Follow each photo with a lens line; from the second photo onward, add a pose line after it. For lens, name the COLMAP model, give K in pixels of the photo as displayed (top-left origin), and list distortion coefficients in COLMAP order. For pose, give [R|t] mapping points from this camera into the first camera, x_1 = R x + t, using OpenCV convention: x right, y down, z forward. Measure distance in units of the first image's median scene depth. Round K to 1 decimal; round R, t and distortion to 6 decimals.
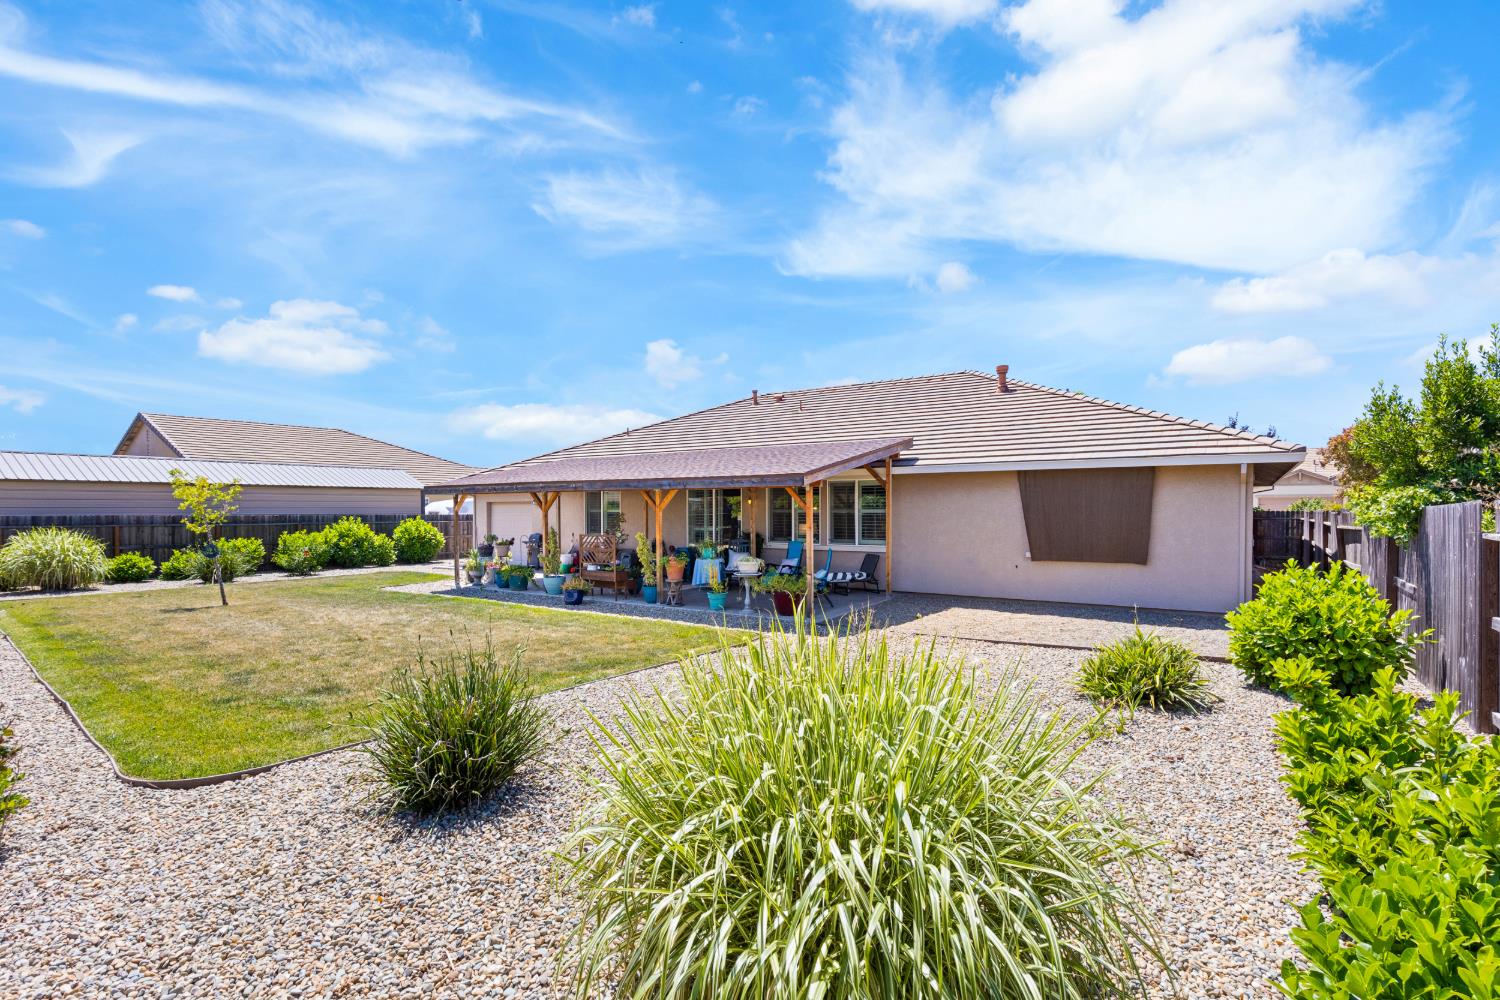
lens RADIAL K [[684.7, 0, 750.0], [0, 684.7, 500.0], [0, 0, 1]] dist [0.002647, -0.000510]
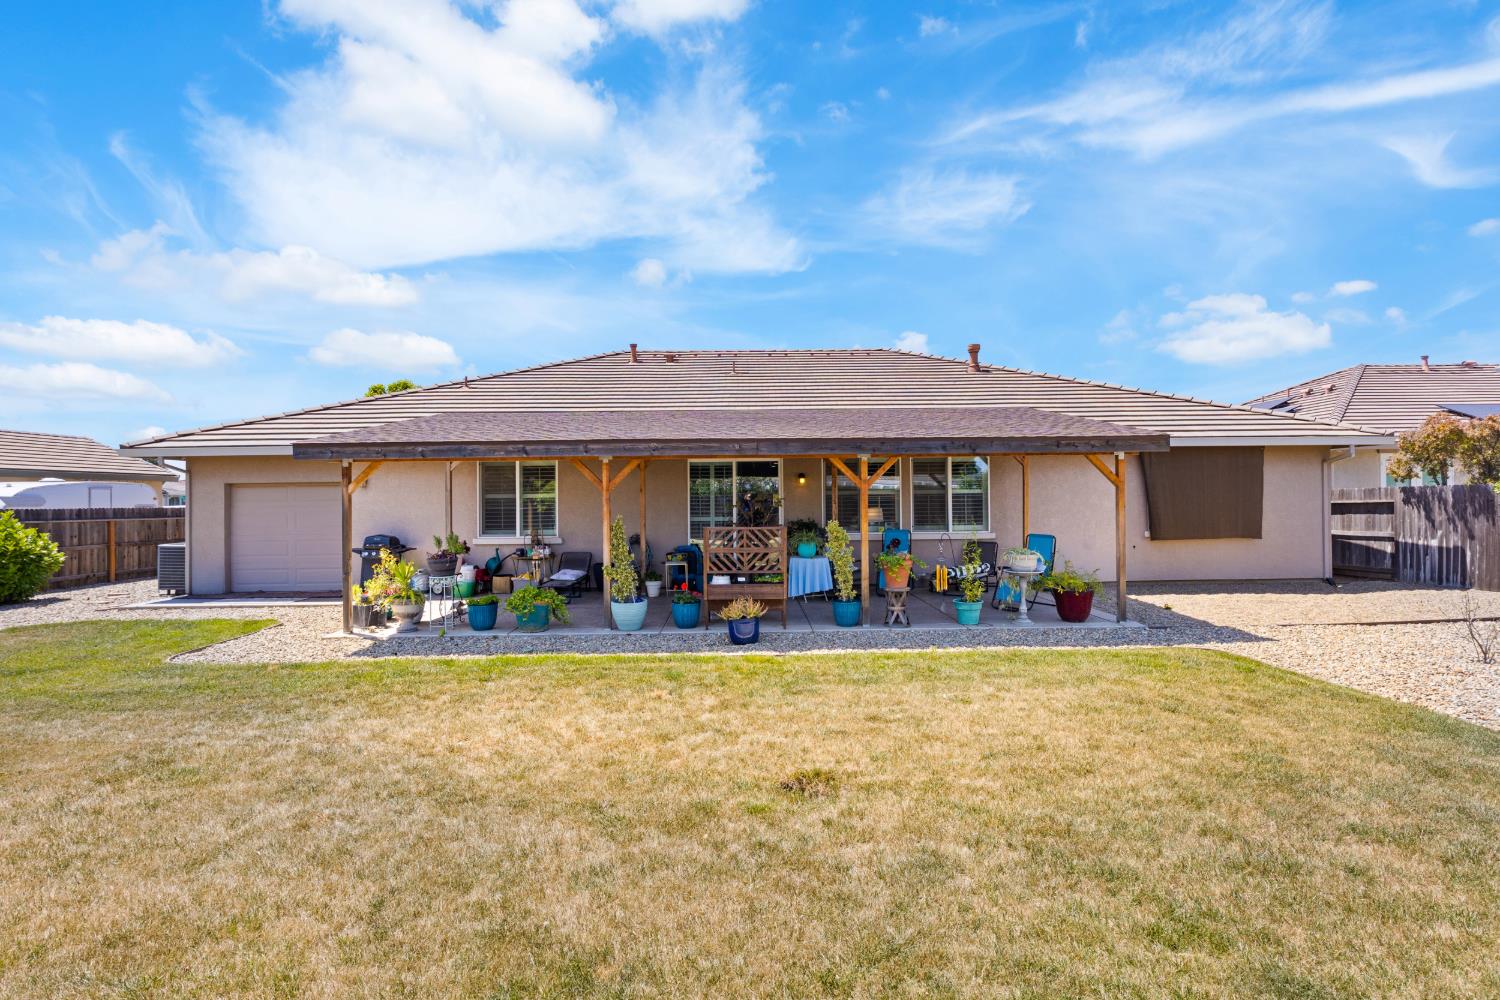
lens RADIAL K [[684.7, 0, 750.0], [0, 684.7, 500.0], [0, 0, 1]] dist [0.002647, -0.000510]
pose [[0.831274, -0.014557, 0.555673, -0.515188], [0.002177, 0.999735, 0.022932, 0.006317], [-0.555859, -0.017853, 0.831085, 0.420382]]
